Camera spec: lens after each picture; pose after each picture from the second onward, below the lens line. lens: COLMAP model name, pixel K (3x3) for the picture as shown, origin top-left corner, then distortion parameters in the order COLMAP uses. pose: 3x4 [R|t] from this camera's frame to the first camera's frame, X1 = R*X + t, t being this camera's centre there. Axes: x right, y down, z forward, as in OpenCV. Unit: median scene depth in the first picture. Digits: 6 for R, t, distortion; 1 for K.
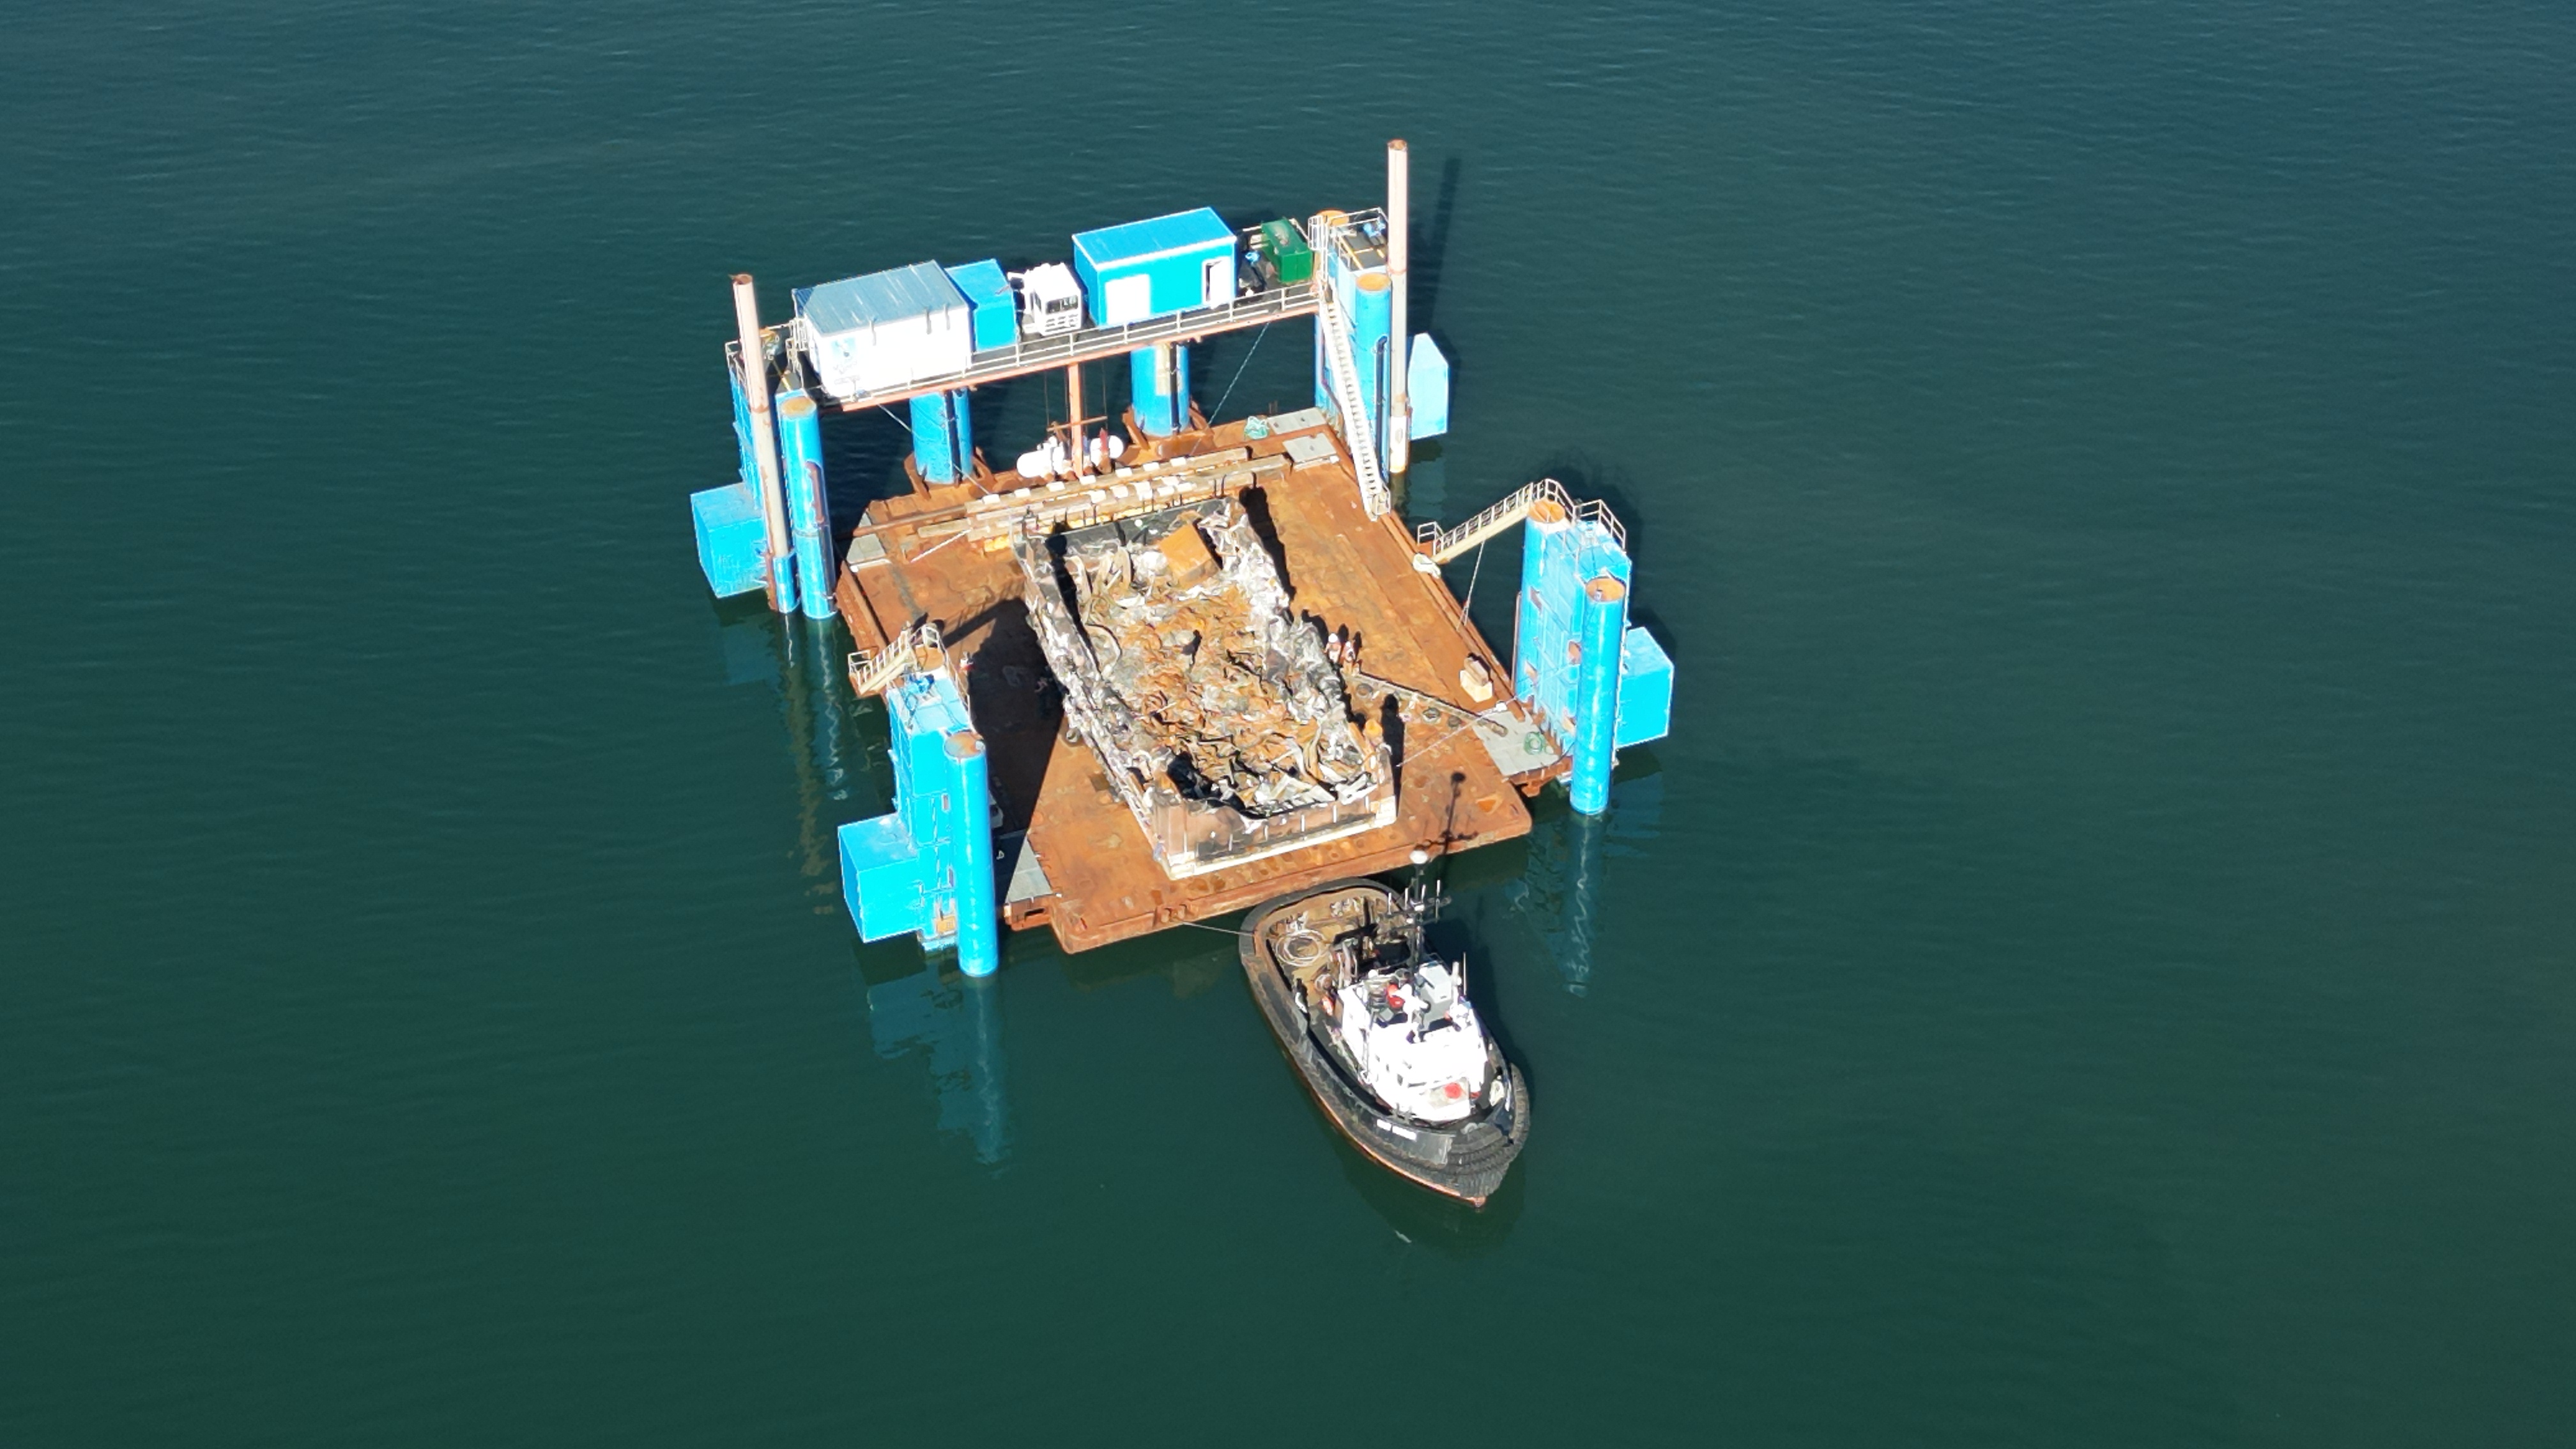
lens RADIAL K [[1795.5, 0, 1302.8], [0, 1795.5, 718.2], [0, 0, 1]] dist [0.086426, -0.084256]
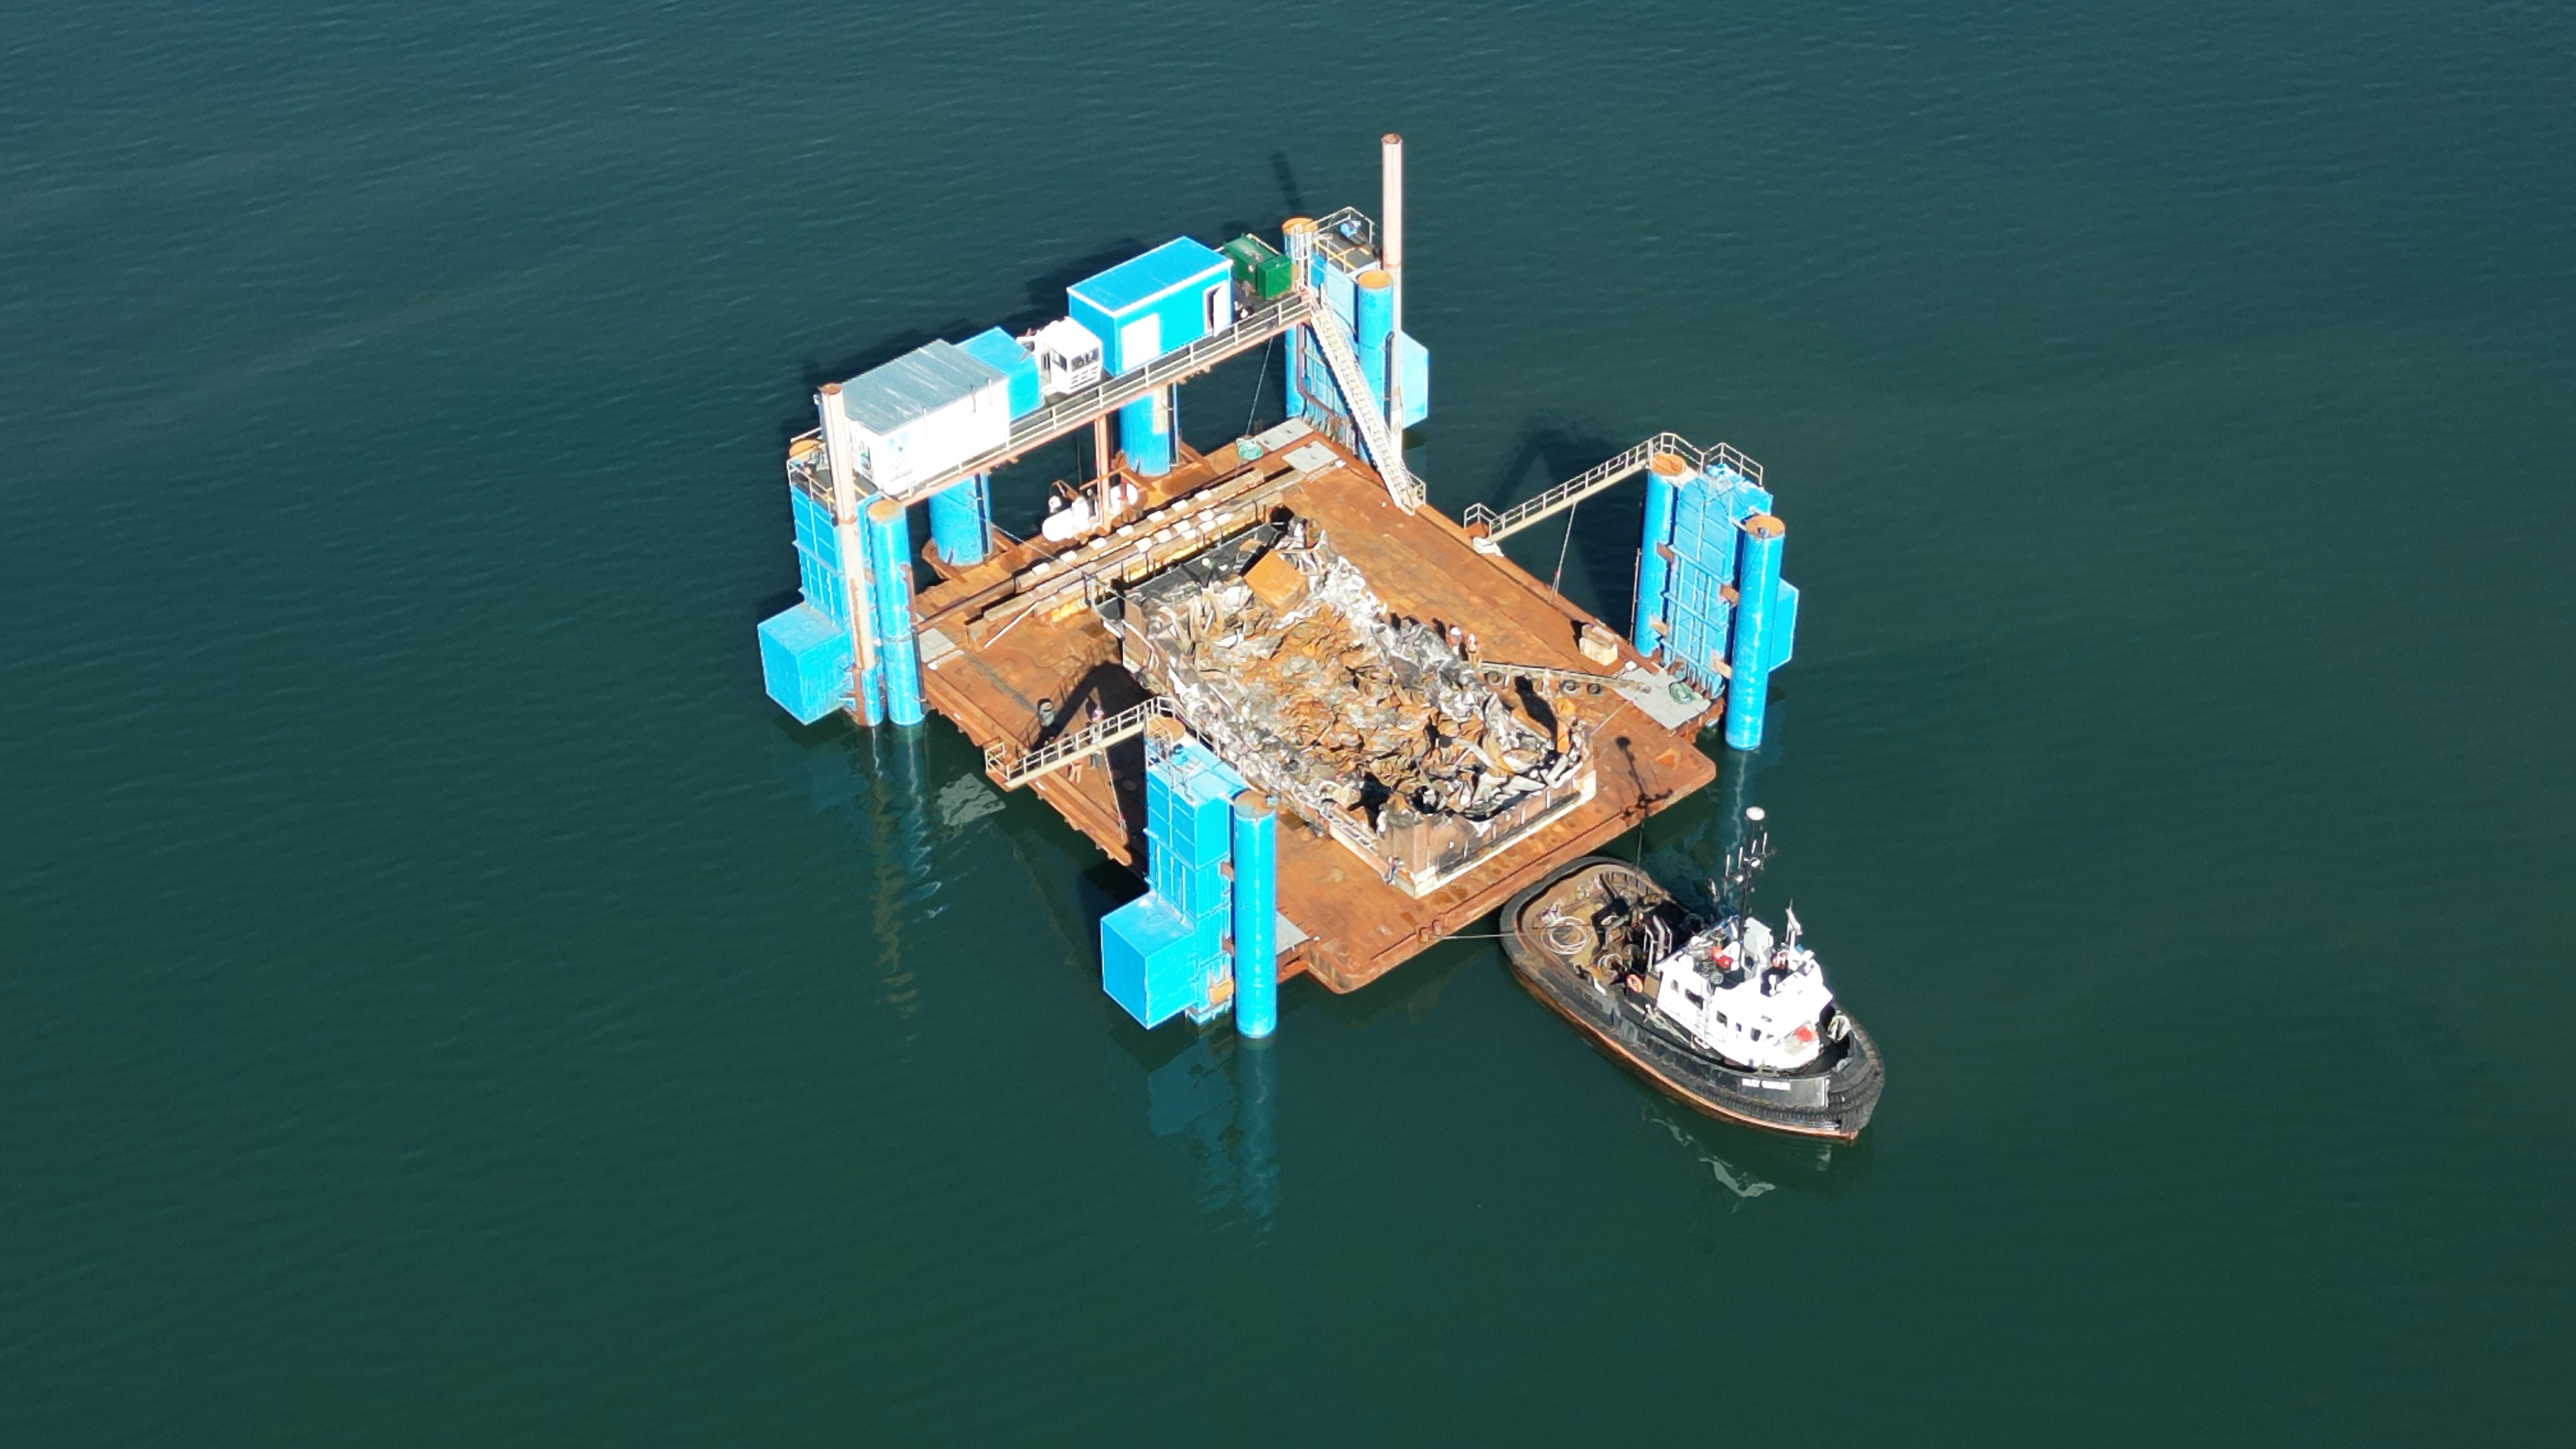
lens RADIAL K [[1795.5, 0, 1290.5], [0, 1795.5, 730.8], [0, 0, 1]] dist [0.086426, -0.084256]
pose [[0.969441, -0.210415, 0.126137, -0.211816], [0.210140, 0.977546, 0.015636, -0.026595], [-0.126595, 0.011348, 0.991890, 0.019979]]
